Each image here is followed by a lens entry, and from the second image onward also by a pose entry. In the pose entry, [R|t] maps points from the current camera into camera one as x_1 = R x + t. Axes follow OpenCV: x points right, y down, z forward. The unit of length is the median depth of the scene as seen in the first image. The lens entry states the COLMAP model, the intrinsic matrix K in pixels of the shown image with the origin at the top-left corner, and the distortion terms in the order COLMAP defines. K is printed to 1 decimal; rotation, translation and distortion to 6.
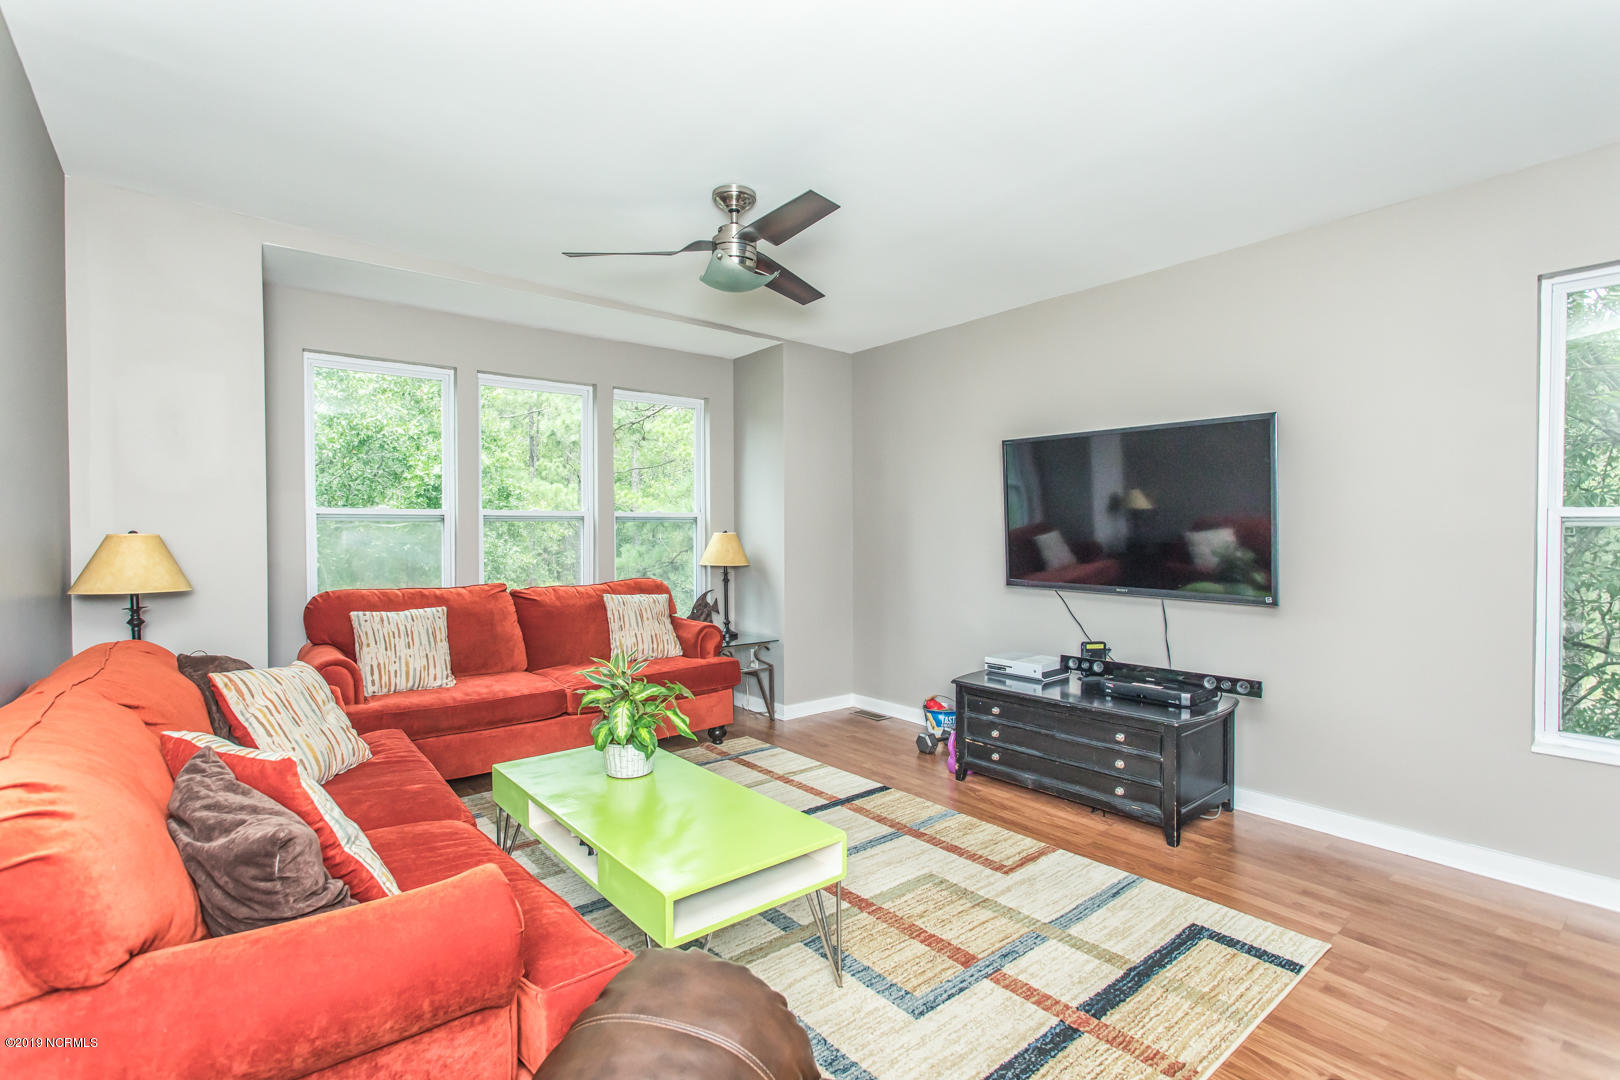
lens RADIAL K [[764.7, 0, 803.1], [0, 764.7, 541.3], [0, 0, 1]] dist [0.001512, 0.000759]
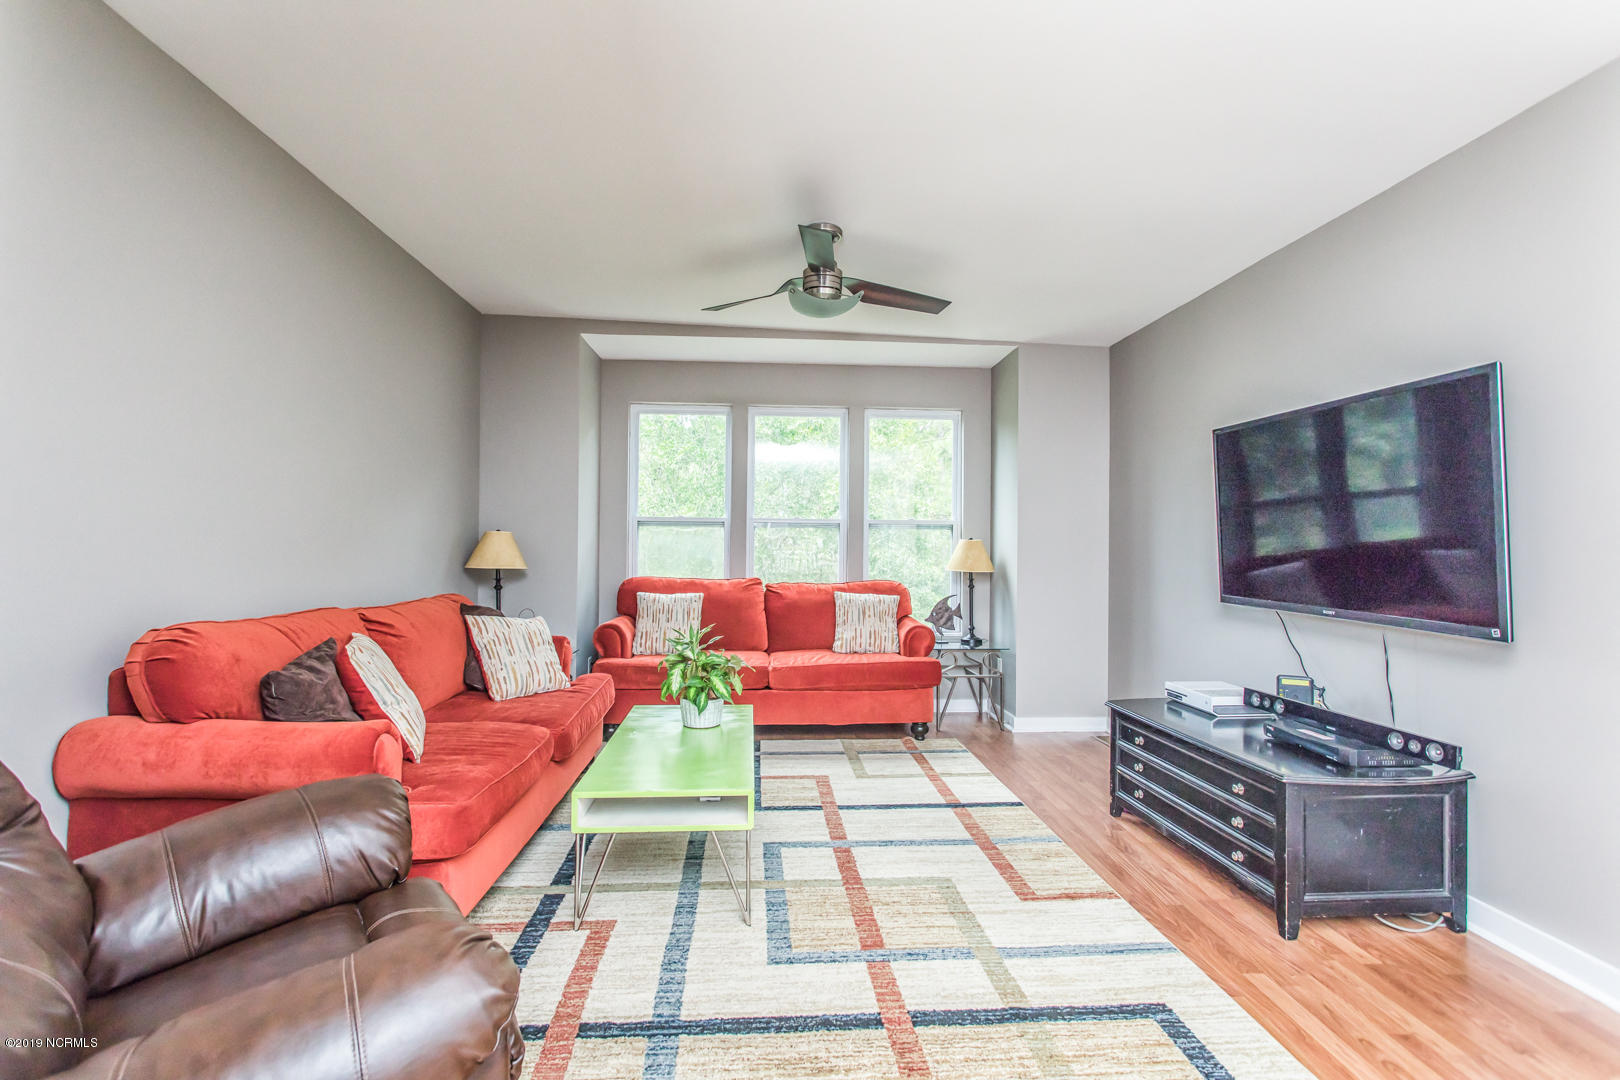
lens RADIAL K [[769.6, 0, 810.0], [0, 769.6, 540.0], [0, 0, 1]] dist [-0.003886, -0.000670]
pose [[0.810438, 0.006970, -0.585782, 0.460142], [-0.020762, 0.999643, -0.016831, 0.015360], [0.585456, 0.025803, 0.810294, 0.064451]]
